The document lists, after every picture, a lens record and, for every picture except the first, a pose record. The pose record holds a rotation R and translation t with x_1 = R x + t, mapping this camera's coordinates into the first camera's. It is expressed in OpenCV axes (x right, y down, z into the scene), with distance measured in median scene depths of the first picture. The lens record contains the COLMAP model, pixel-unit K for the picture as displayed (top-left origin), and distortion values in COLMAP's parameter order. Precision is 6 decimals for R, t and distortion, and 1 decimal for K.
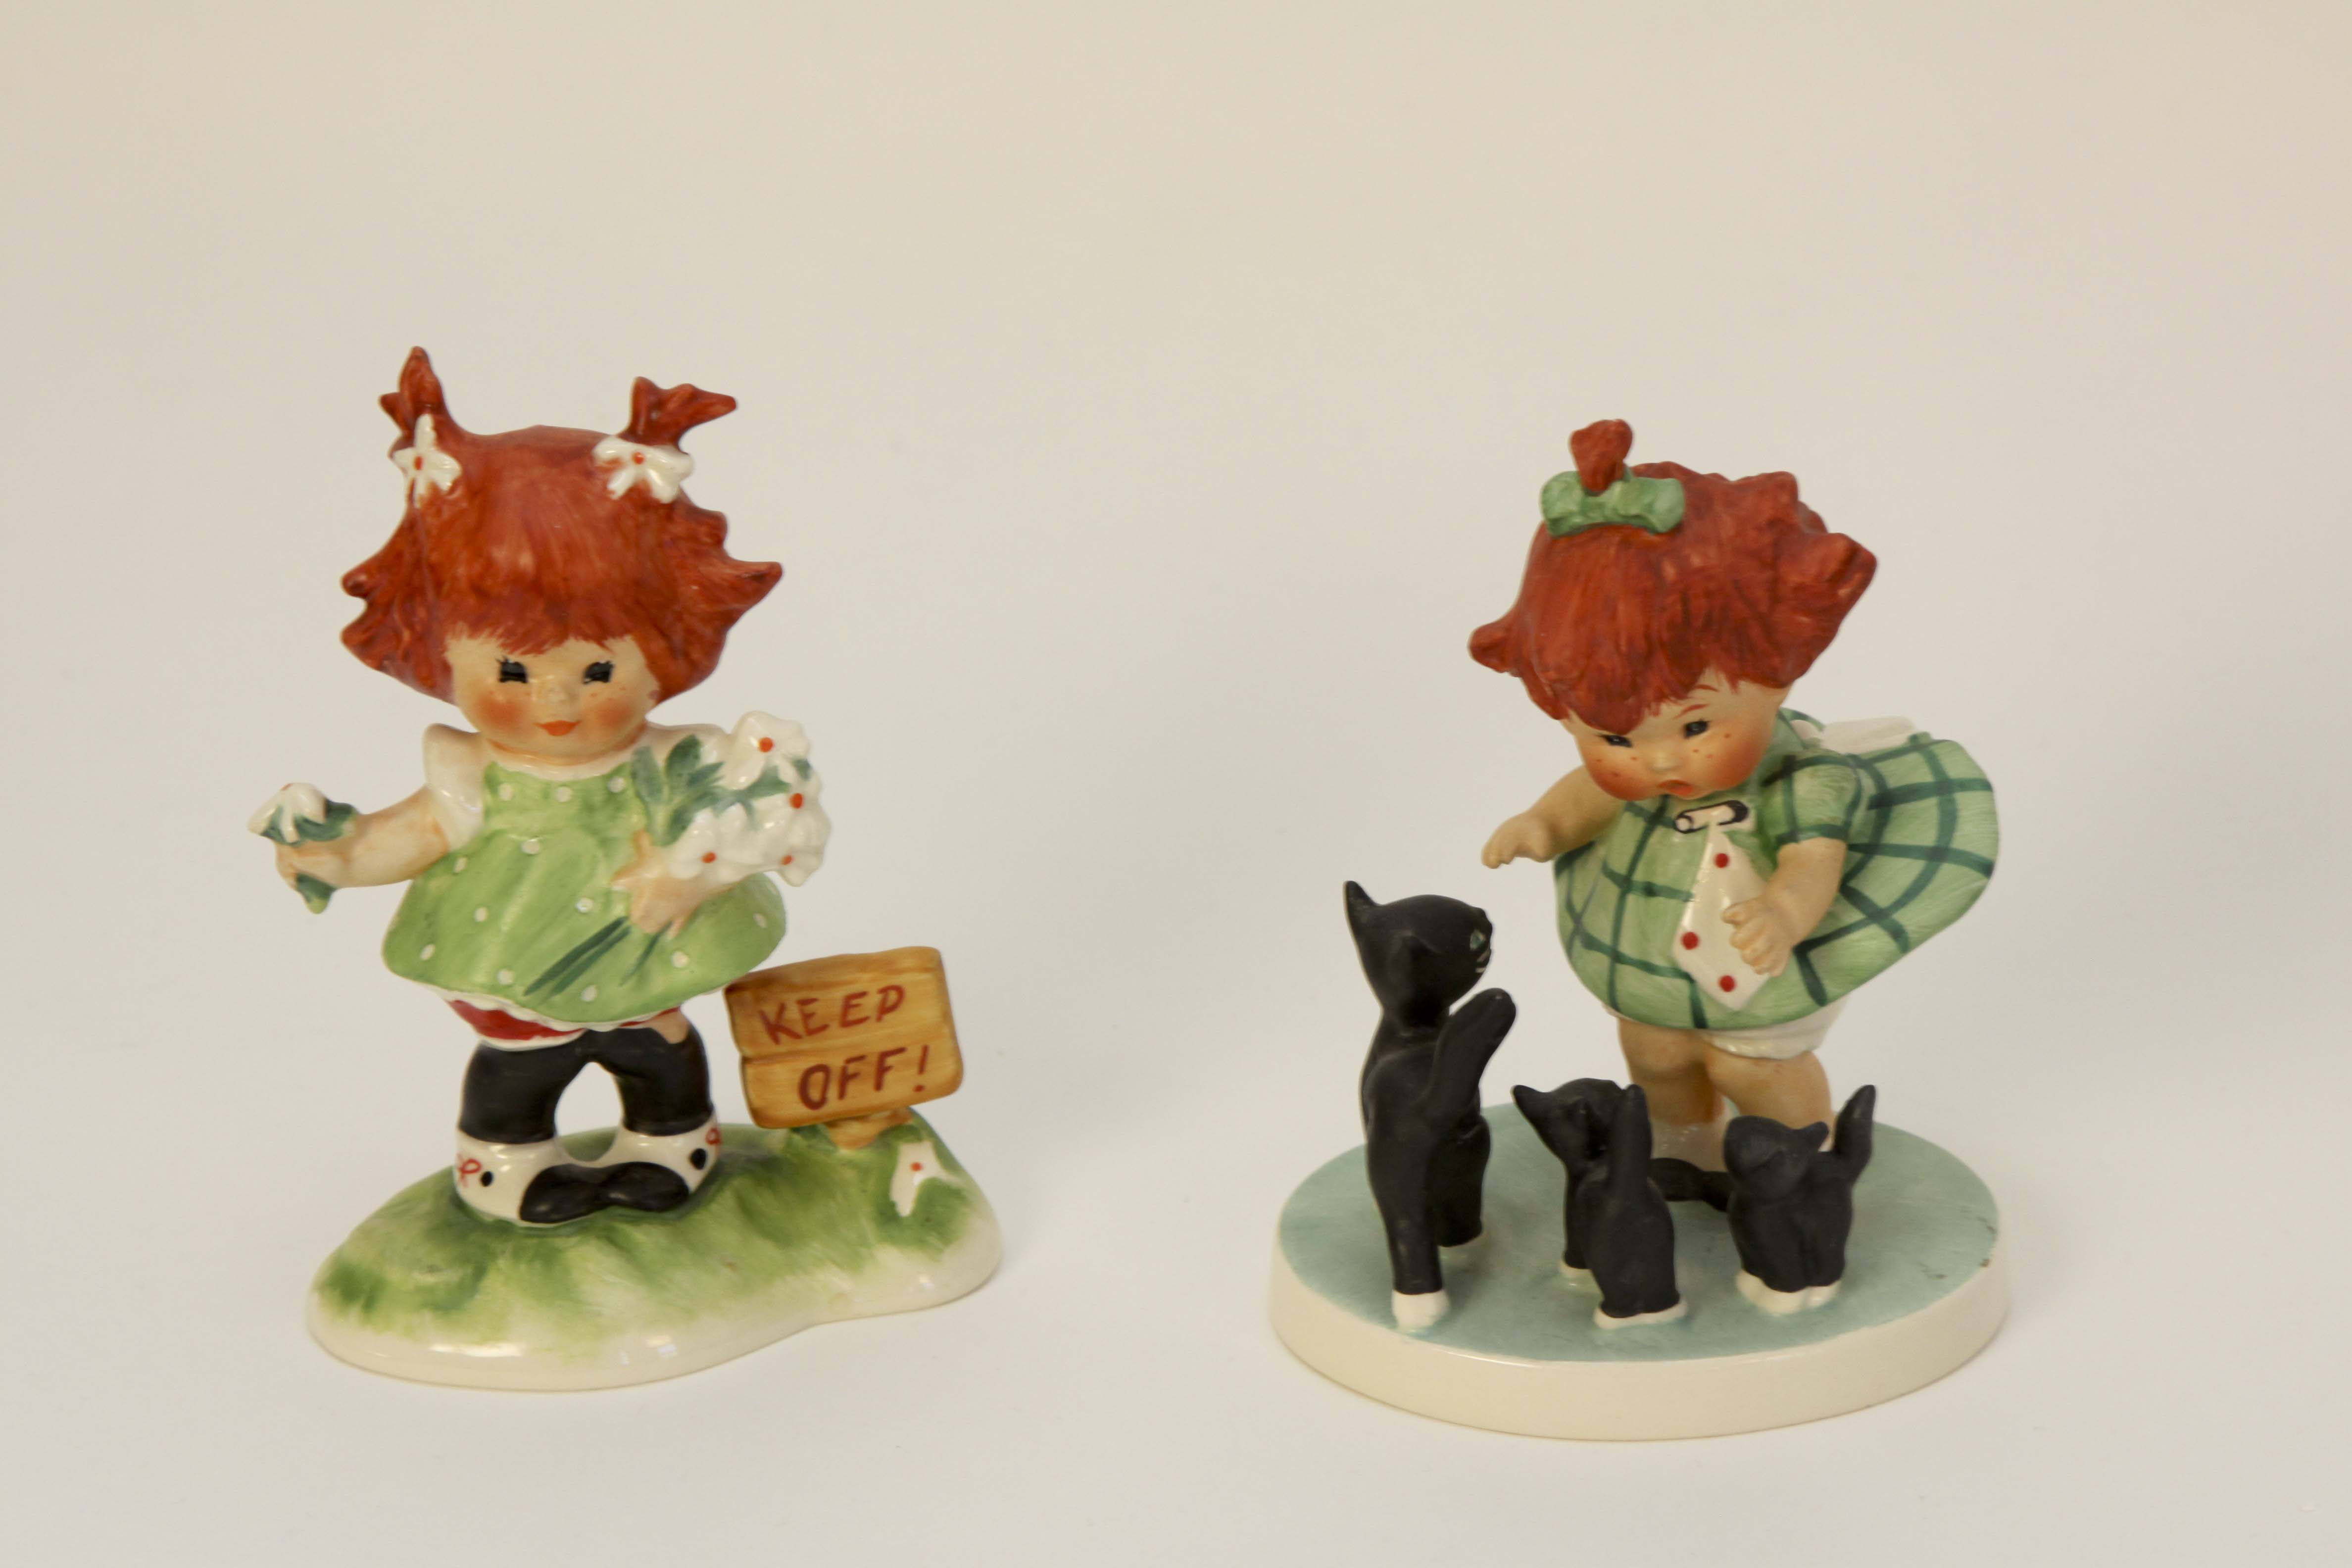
lens RADIAL K [[9076.3, 0, 1176.2], [0, 9076.3, 773.9], [0, 0, 1]] dist [0.507569, 0.000000]
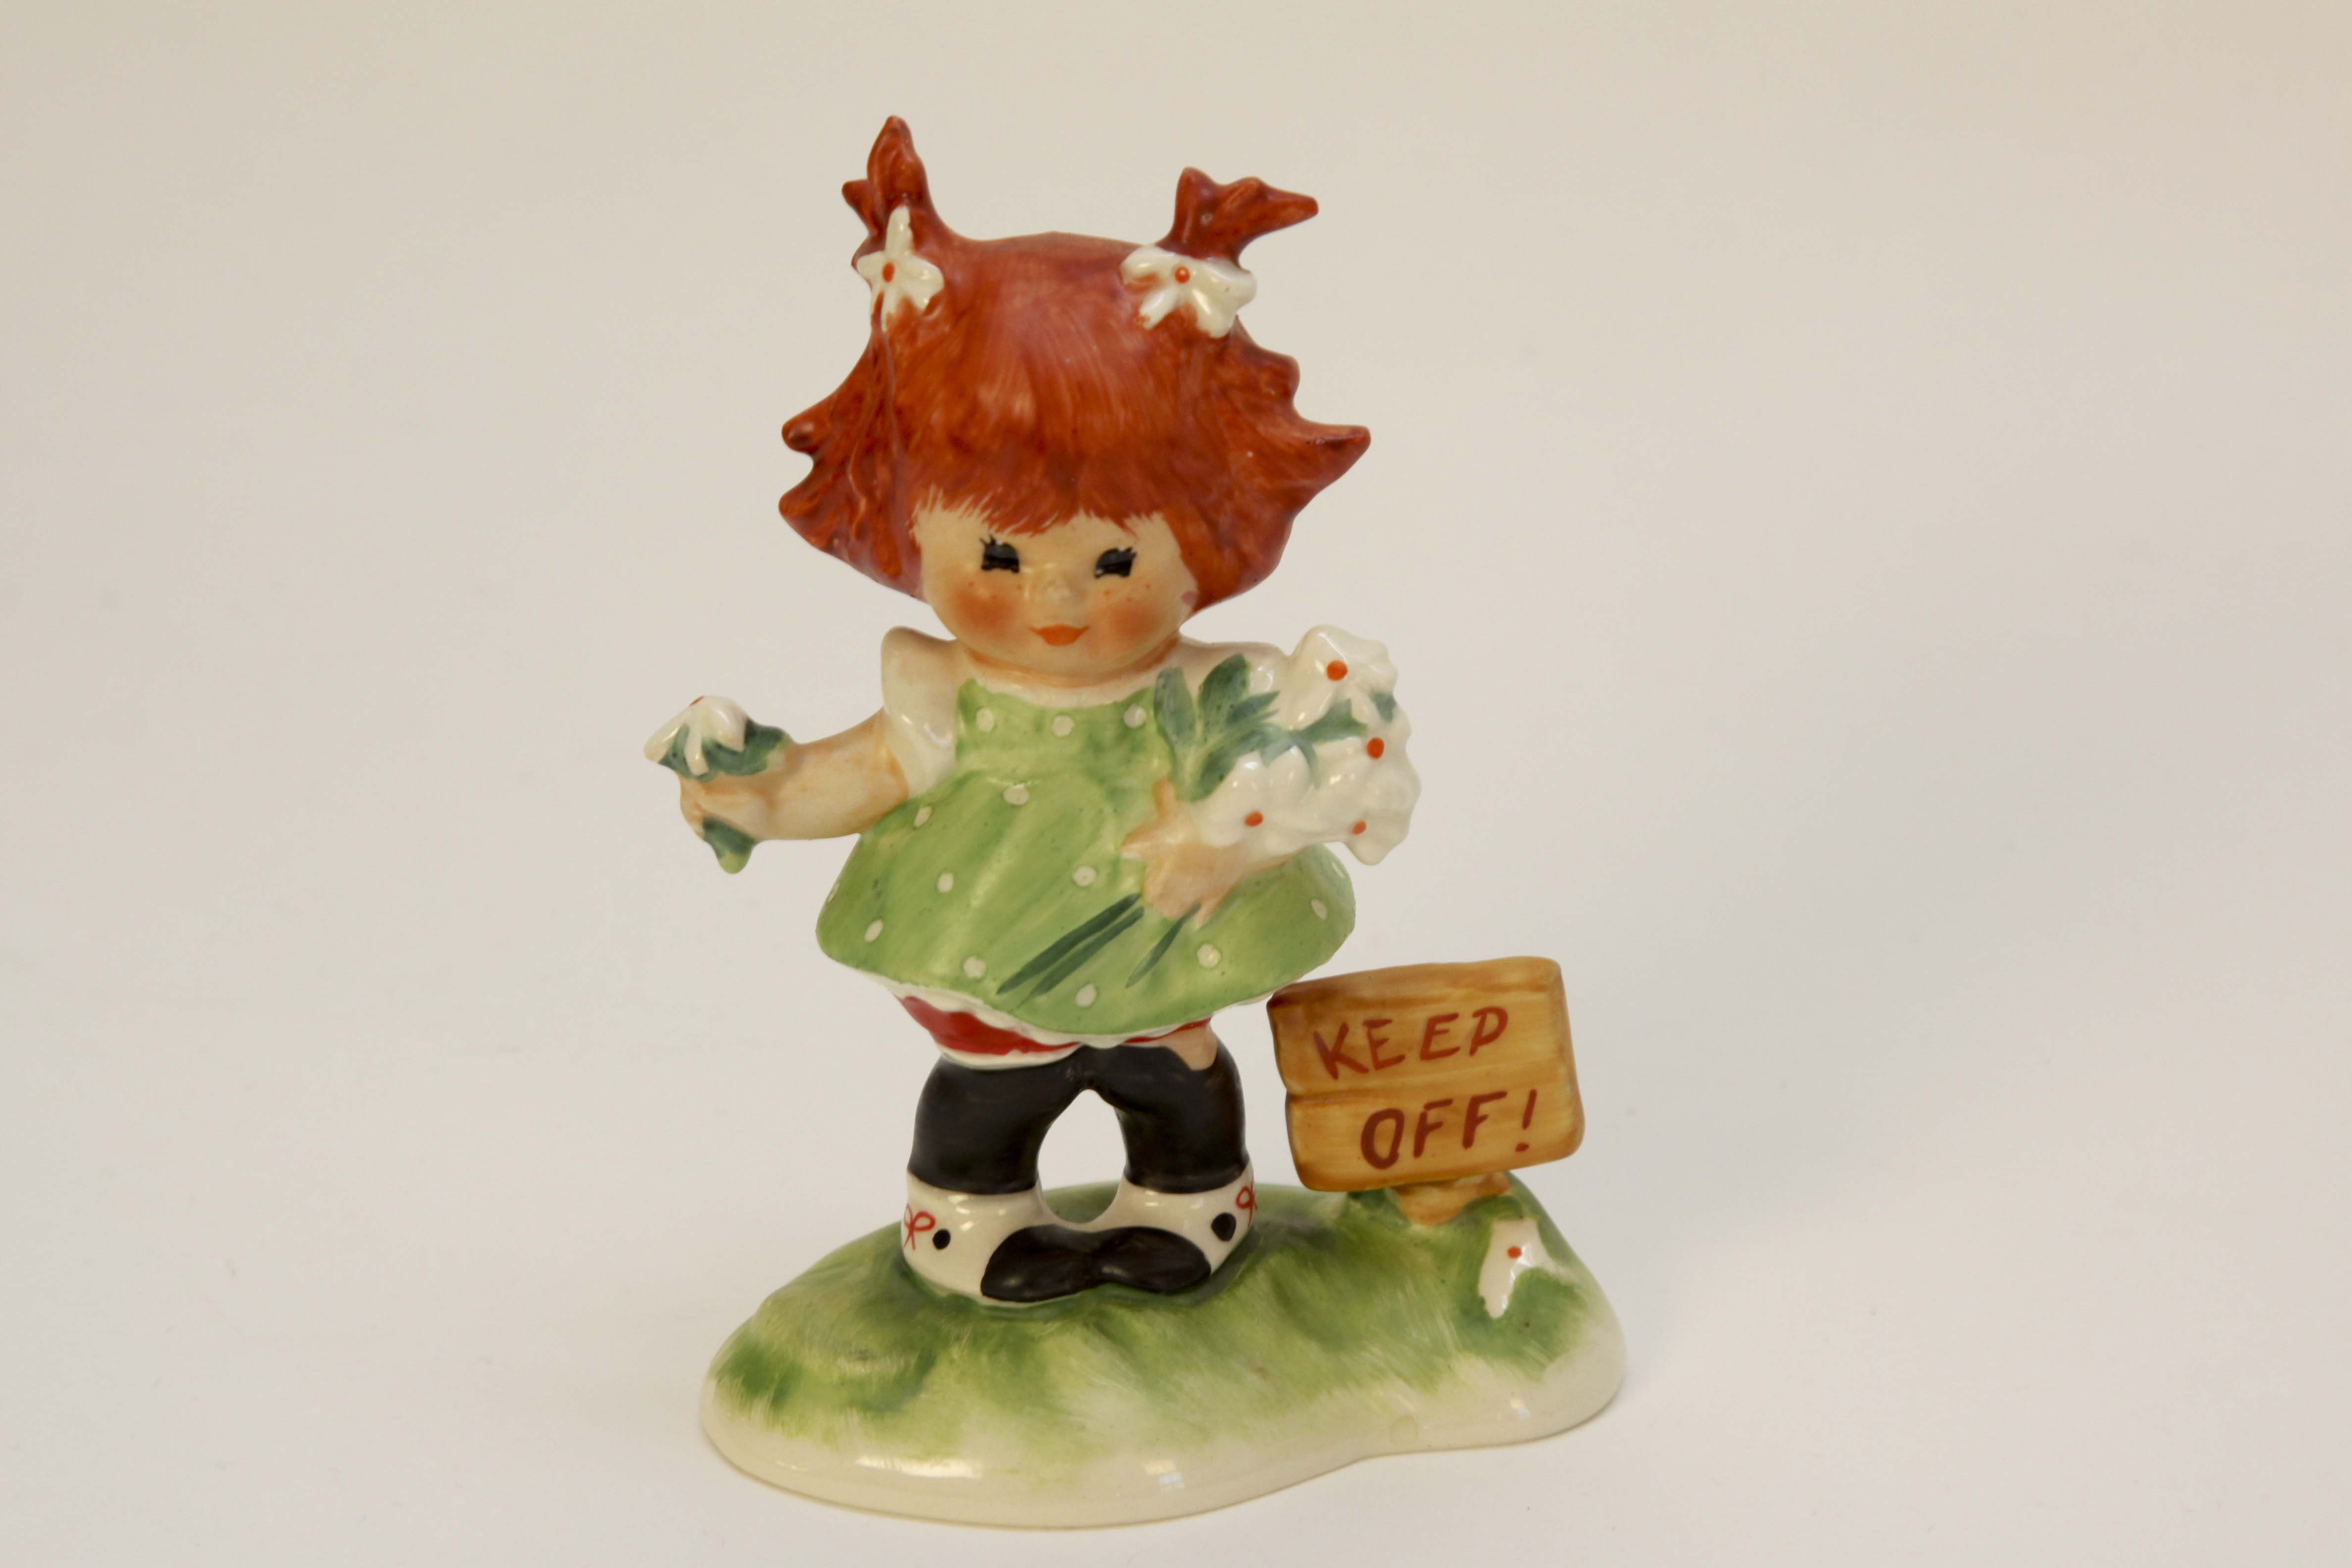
lens RADIAL K [[9076.3, 0, 1166.3], [0, 9076.3, 784.3], [0, 0, 1]] dist [0.507569, 0.000000]
pose [[0.996749, 0.043221, -0.067994, -0.008279], [-0.044092, 0.998963, -0.011360, 0.015219], [0.067432, 0.014321, 0.997621, 0.263034]]
